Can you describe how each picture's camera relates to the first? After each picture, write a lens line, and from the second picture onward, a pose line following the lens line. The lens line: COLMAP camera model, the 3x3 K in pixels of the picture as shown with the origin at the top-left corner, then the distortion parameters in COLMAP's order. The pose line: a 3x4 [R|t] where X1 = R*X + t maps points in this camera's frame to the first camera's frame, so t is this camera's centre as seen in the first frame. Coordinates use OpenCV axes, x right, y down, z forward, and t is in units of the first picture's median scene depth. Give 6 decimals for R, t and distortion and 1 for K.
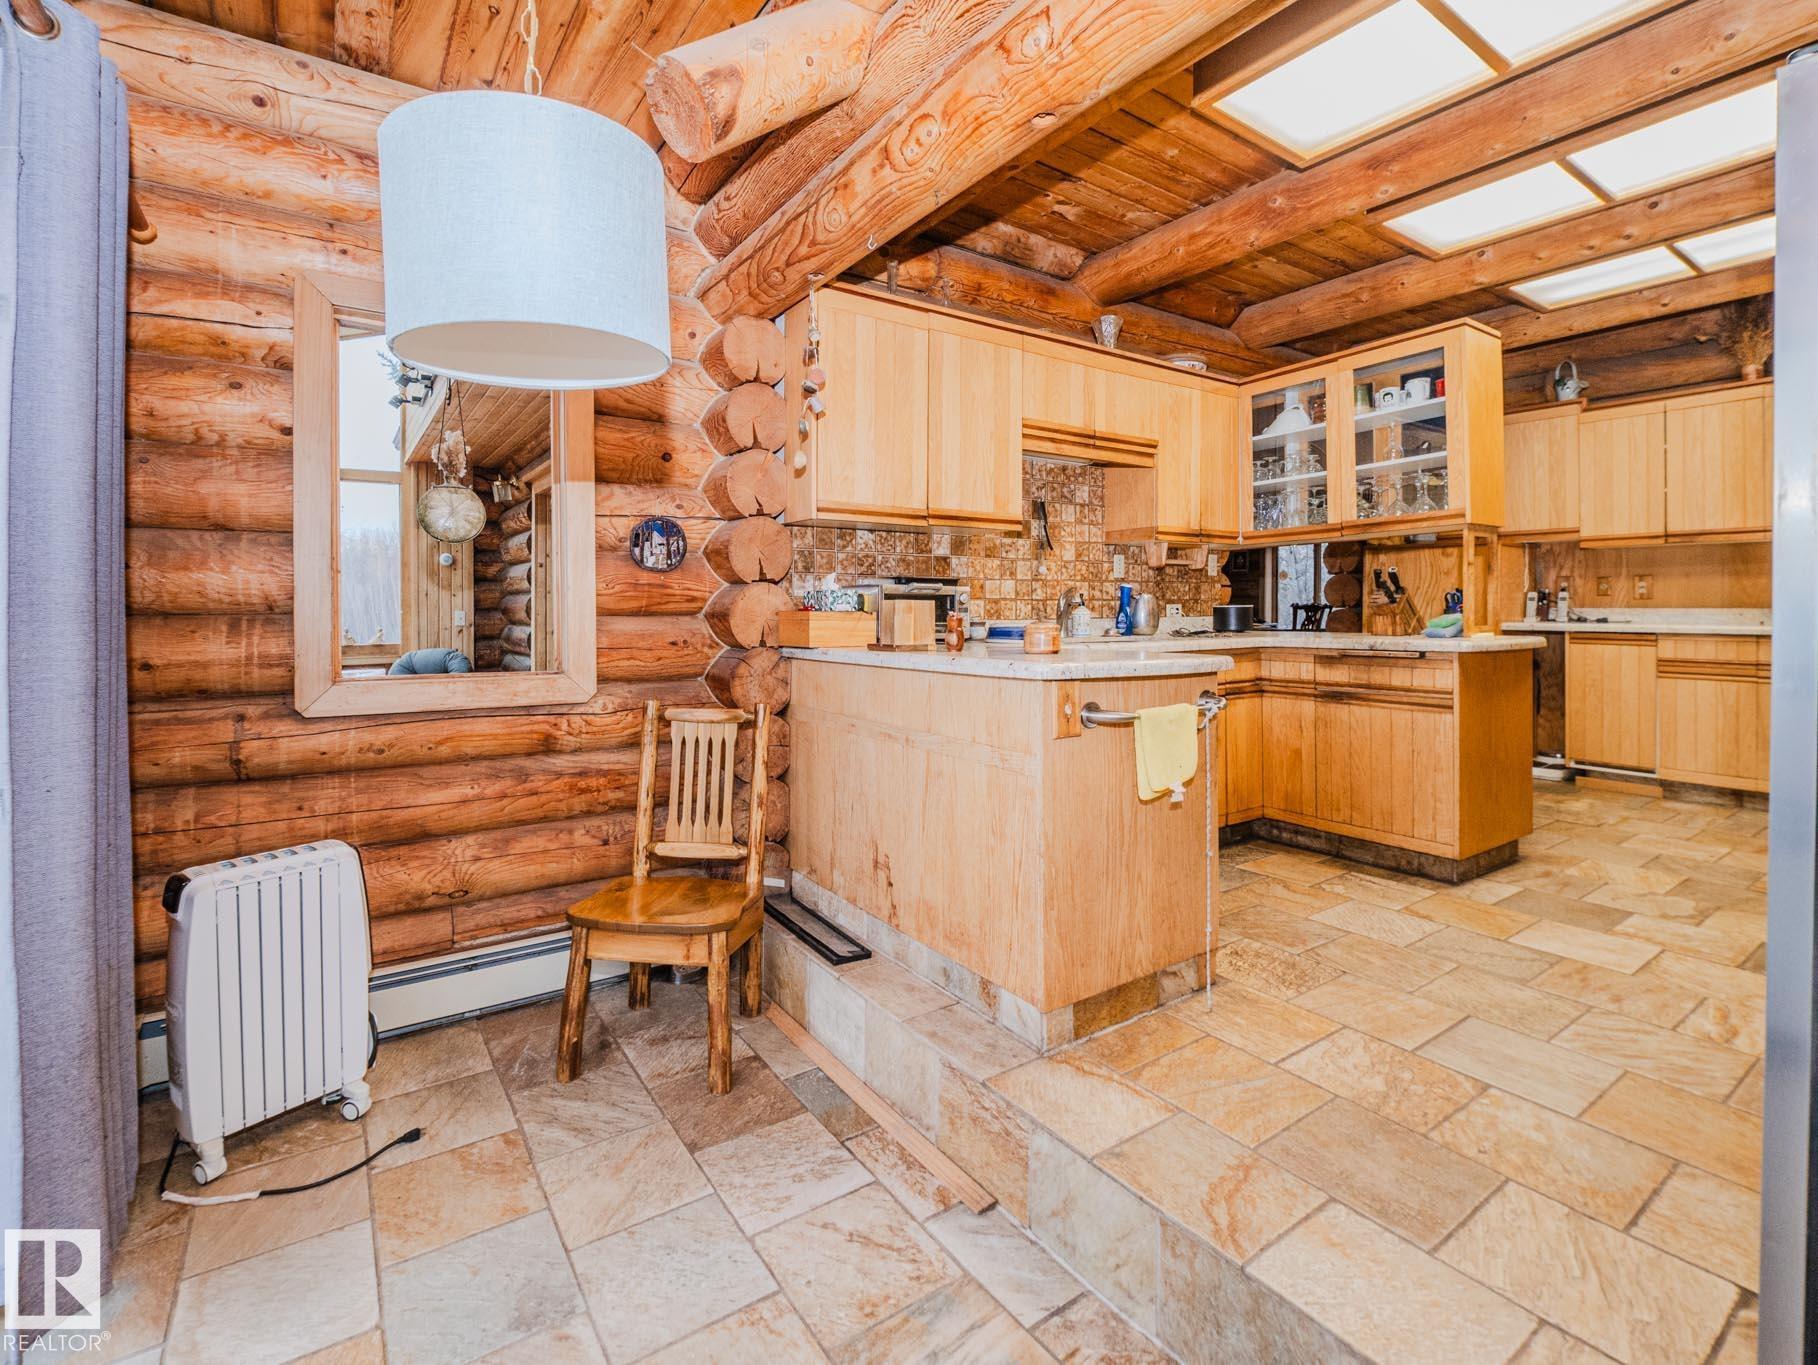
lens RADIAL K [[837.4, 0, 916.4], [0, 837.4, 622.8], [0, 0, 1]] dist [0.025977, -0.031468]
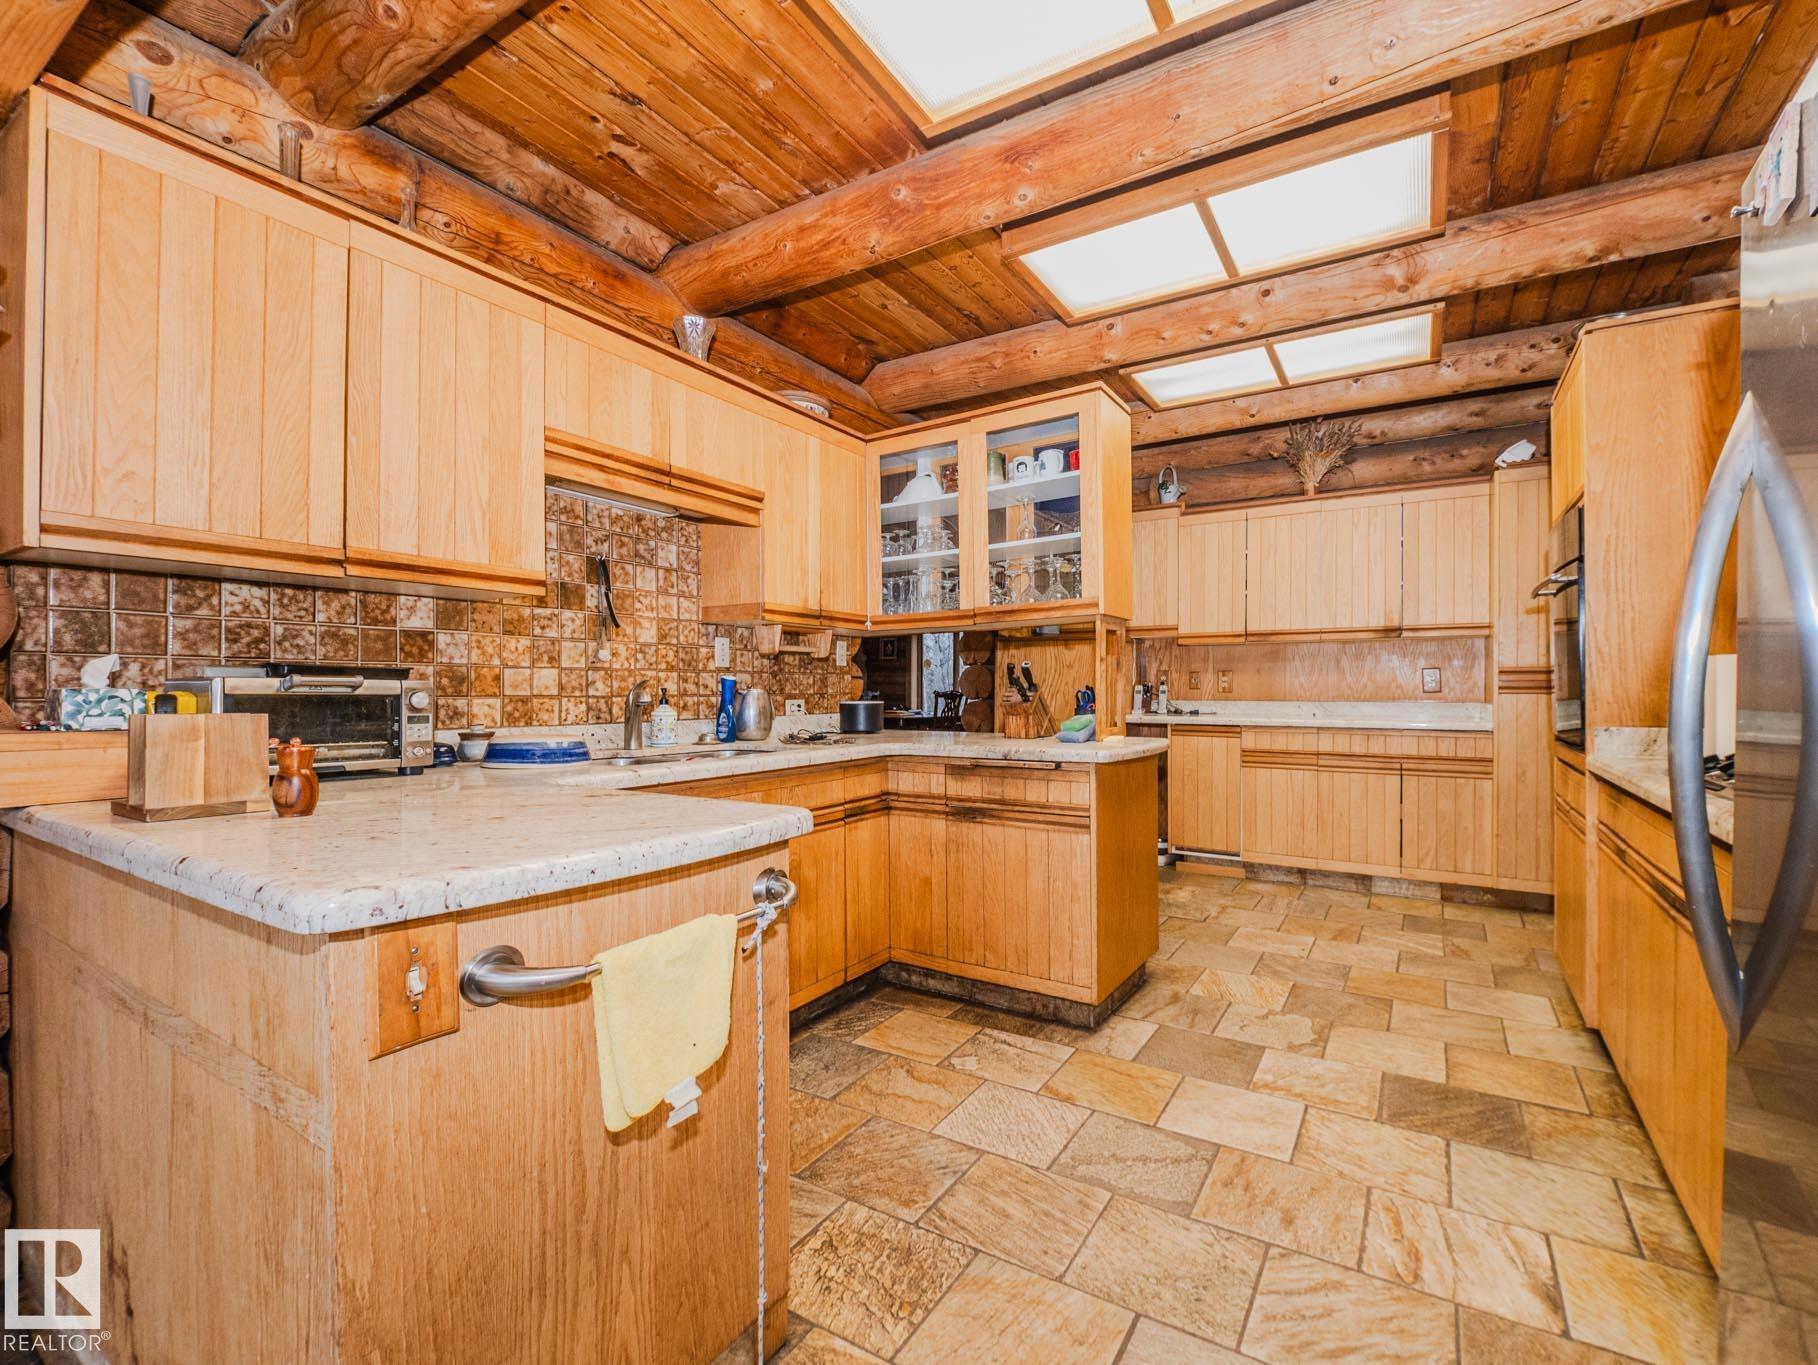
lens RADIAL K [[802.2, 0, 920.3], [0, 802.2, 697.7], [0, 0, 1]] dist [0.038152, -0.036475]
pose [[0.922347, 0.001440, 0.386359, 0.136122], [0.000857, 0.999983, -0.005773, -0.022671], [-0.386361, 0.005656, 0.922330, 0.262049]]
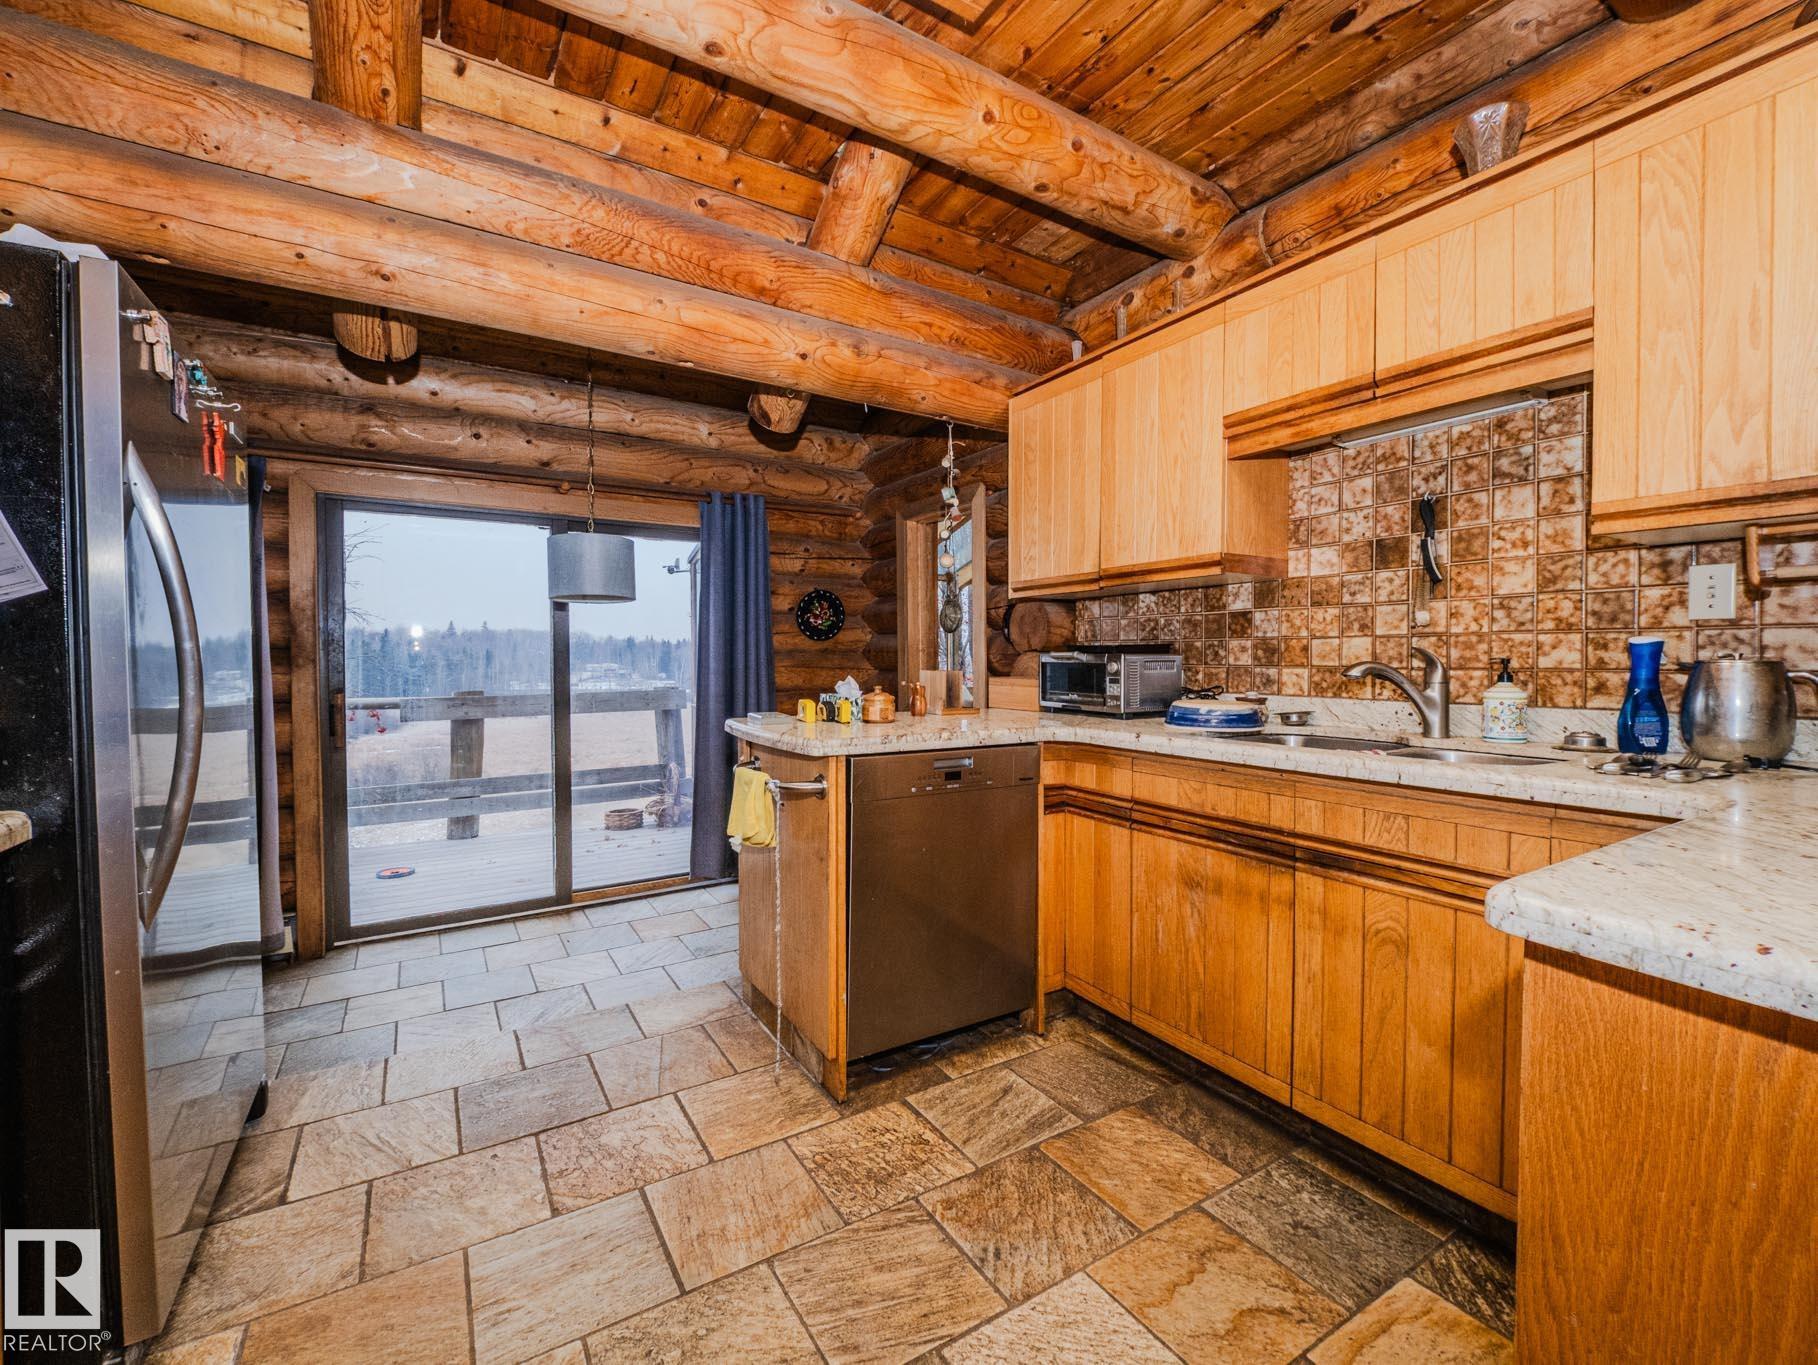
lens RADIAL K [[788.3, 0, 938.9], [0, 788.3, 675.7], [0, 0, 1]] dist [-0.000598, -0.009398]
pose [[-0.040726, 0.025969, -0.998833, 0.724405], [-0.016595, 0.999507, 0.026664, -0.032165], [0.999033, 0.017662, -0.040274, 0.696795]]
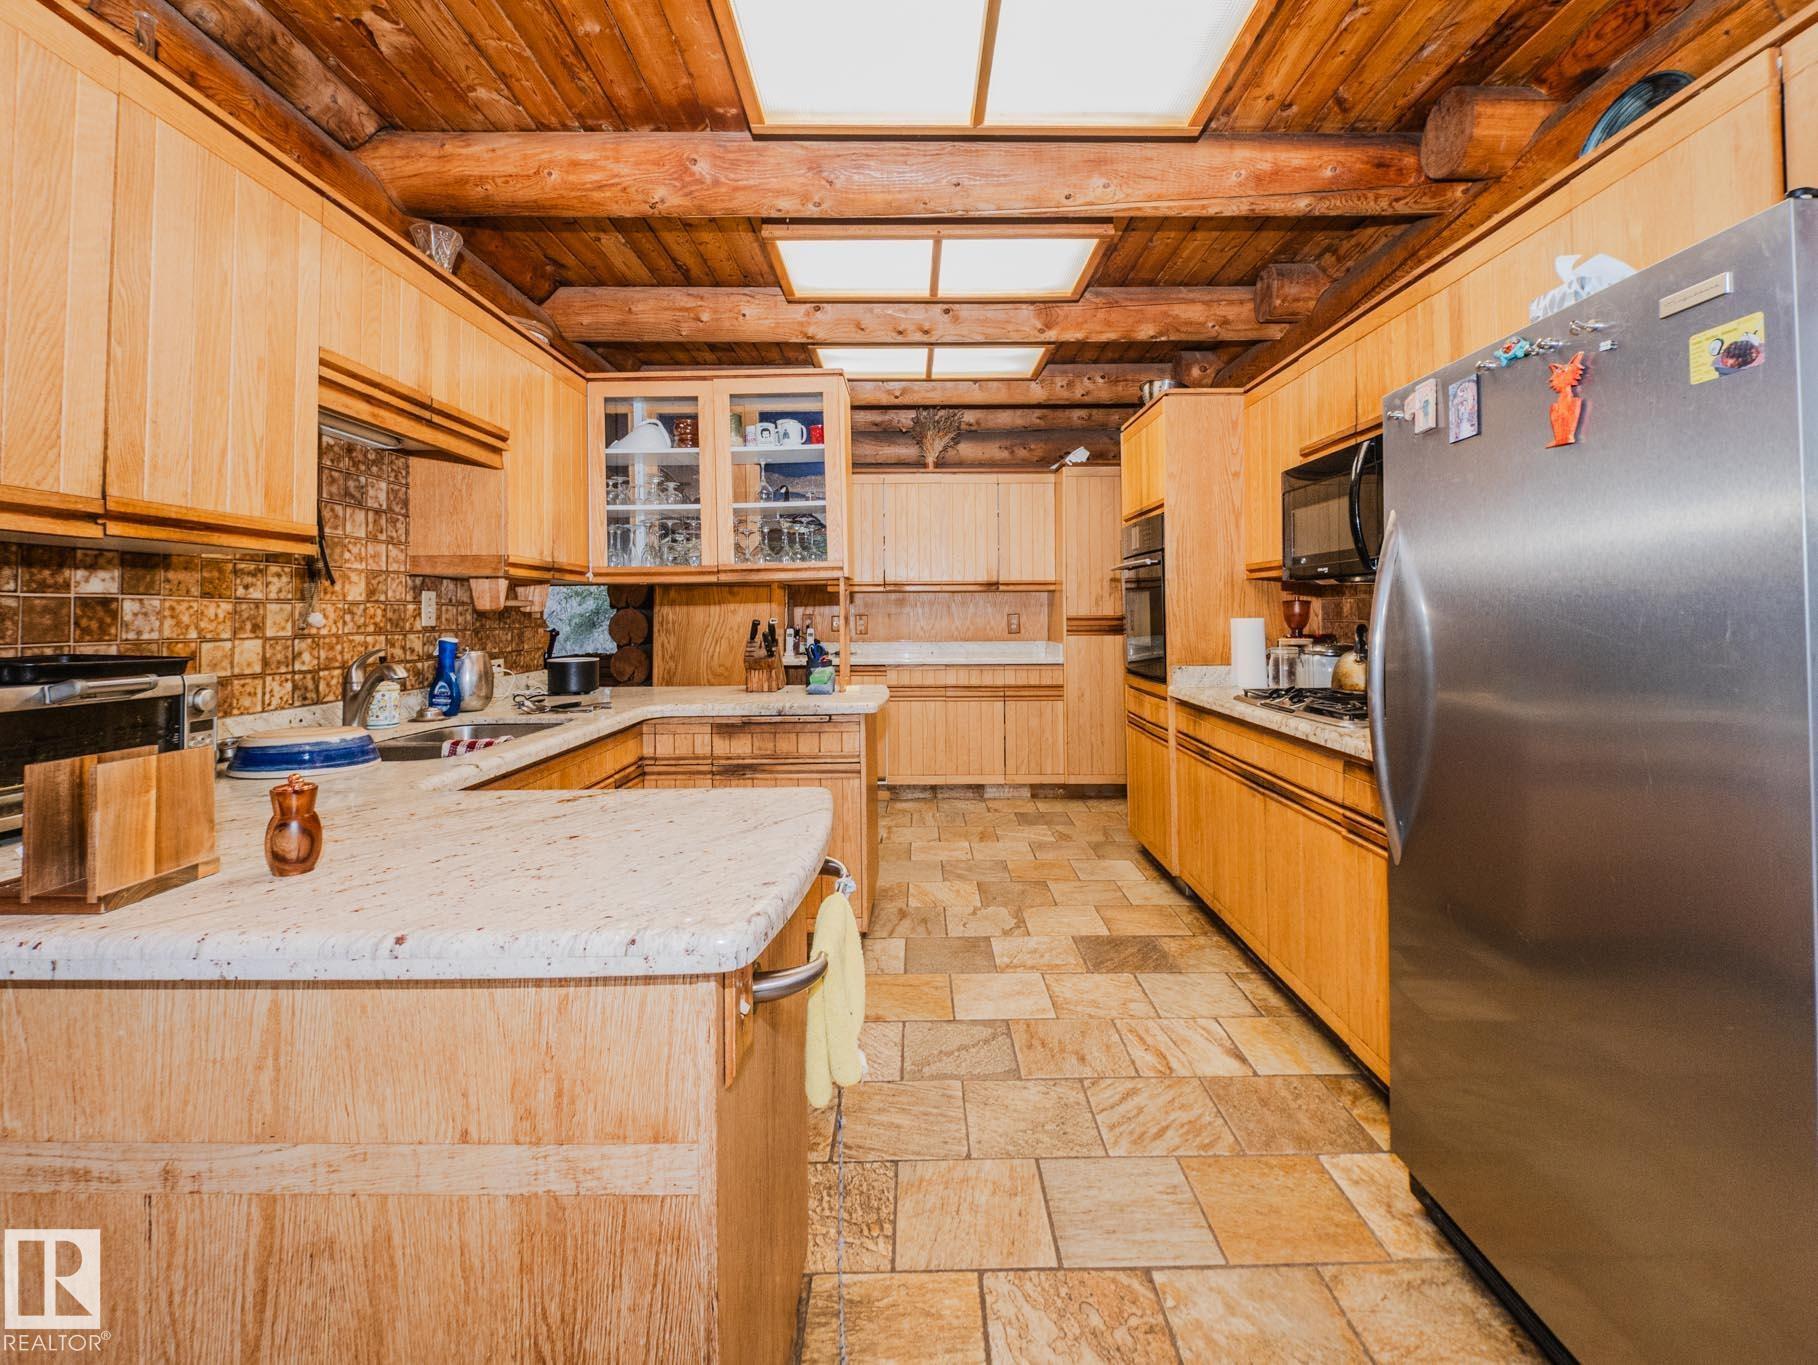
lens RADIAL K [[817.8, 0, 918.6], [0, 817.8, 605.9], [0, 0, 1]] dist [-0.002991, -0.001725]
pose [[0.574977, 0.013251, 0.818062, -0.070019], [0.013004, 0.999595, -0.025331, -0.053496], [-0.818066, 0.025203, 0.574572, 0.347560]]
